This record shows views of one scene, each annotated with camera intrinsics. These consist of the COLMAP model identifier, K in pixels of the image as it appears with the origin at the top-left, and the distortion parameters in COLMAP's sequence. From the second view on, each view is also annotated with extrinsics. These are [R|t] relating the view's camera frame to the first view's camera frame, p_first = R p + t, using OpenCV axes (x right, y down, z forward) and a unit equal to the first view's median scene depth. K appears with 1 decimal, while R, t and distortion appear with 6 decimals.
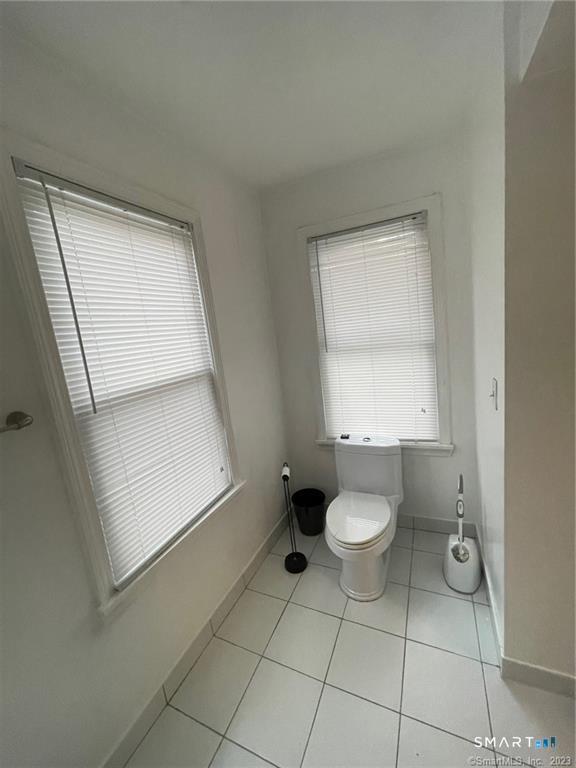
lens RADIAL K [[309.0, 0, 290.9], [0, 309.0, 380.2], [0, 0, 1]] dist [-0.005945, 0.000665]
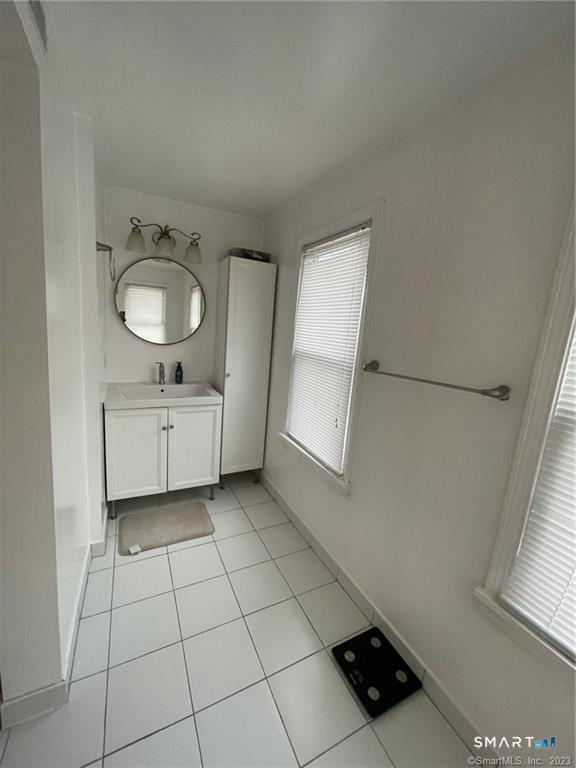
lens RADIAL K [[309.0, 0, 292.3], [0, 309.0, 384.6], [0, 0, 1]] dist [-0.005945, 0.000665]
pose [[-0.628505, 0.208486, -0.749343, 0.407517], [-0.132806, 0.920494, 0.367495, -0.186272], [0.766384, 0.330490, -0.550847, 0.853452]]
